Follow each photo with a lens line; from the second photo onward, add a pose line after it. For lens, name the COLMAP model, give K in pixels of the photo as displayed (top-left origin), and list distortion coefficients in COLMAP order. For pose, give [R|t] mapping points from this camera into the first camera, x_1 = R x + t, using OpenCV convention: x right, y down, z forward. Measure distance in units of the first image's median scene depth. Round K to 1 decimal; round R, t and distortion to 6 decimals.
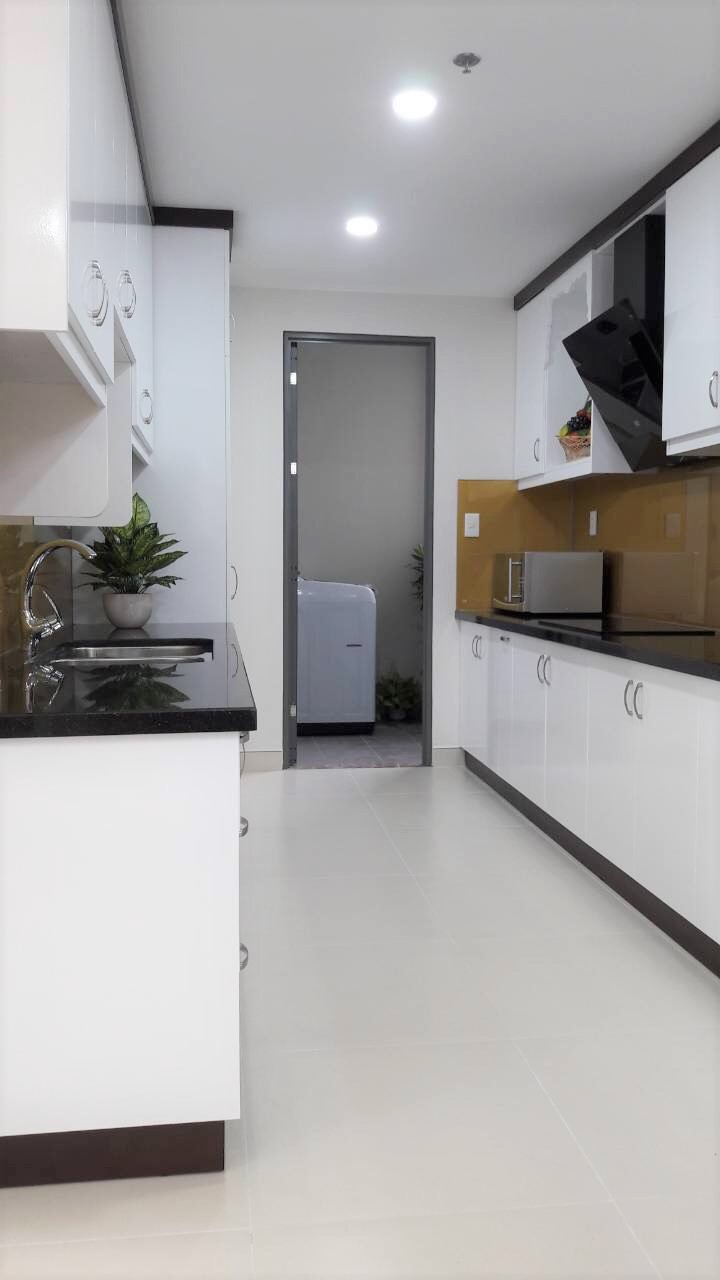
lens RADIAL K [[1078.0, 0, 361.9], [0, 1078.0, 580.7], [0, 0, 1]] dist [0.100975, -0.000733]
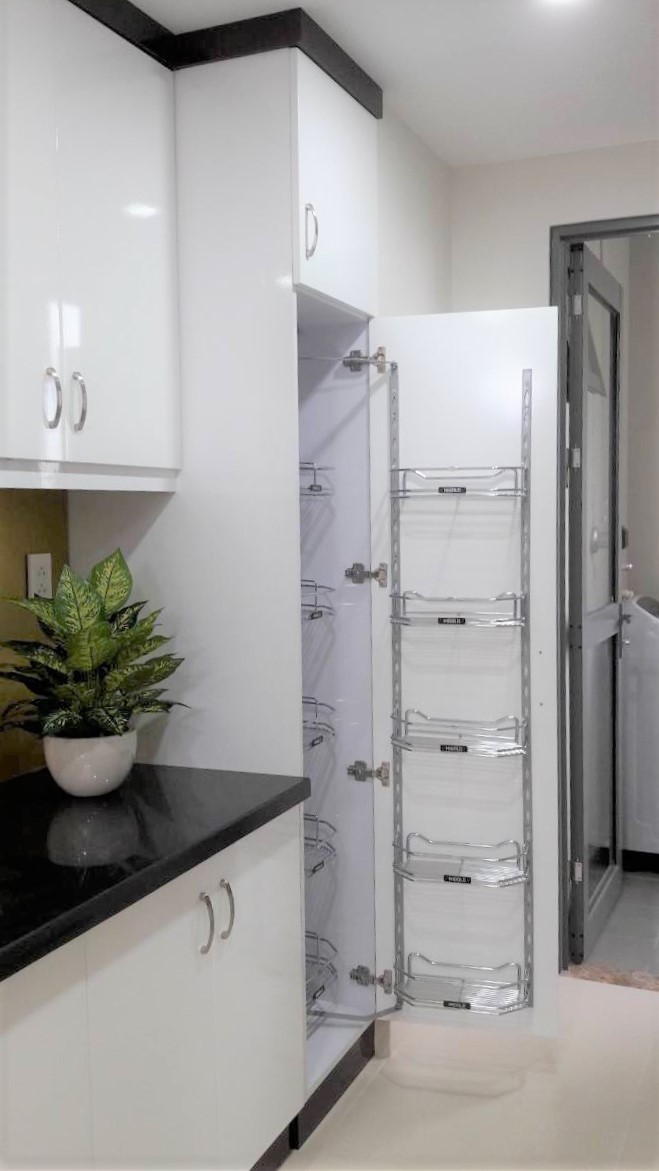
lens RADIAL K [[1055.7, 0, 329.2], [0, 1055.7, 548.7], [0, 0, 1]] dist [0.154840, -0.222215]
pose [[0.849253, -0.004032, -0.527970, 0.178540], [0.011807, 0.999866, 0.011356, -0.086466], [0.527854, -0.015877, 0.849187, 0.593393]]
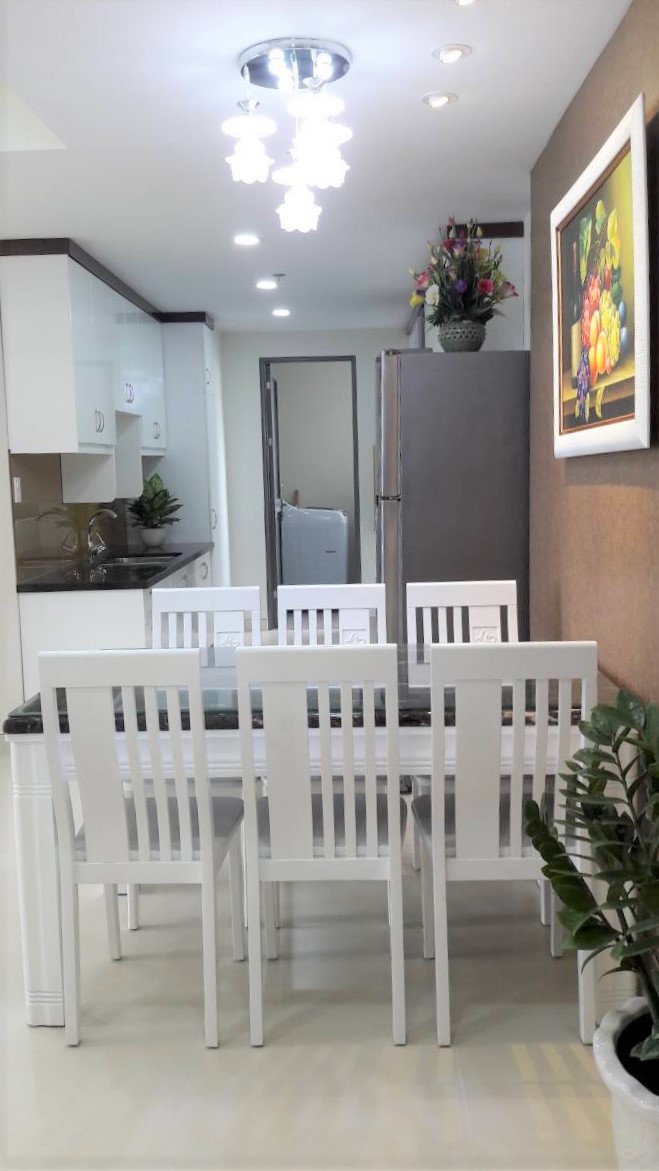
lens RADIAL K [[1055.7, 0, 329.2], [0, 1055.7, 548.7], [0, 0, 1]] dist [0.154840, -0.222215]
pose [[0.987926, -0.016742, -0.154017, 0.360005], [0.026058, 0.997937, 0.058670, -0.051378], [0.152717, -0.061975, 0.986325, -0.742148]]
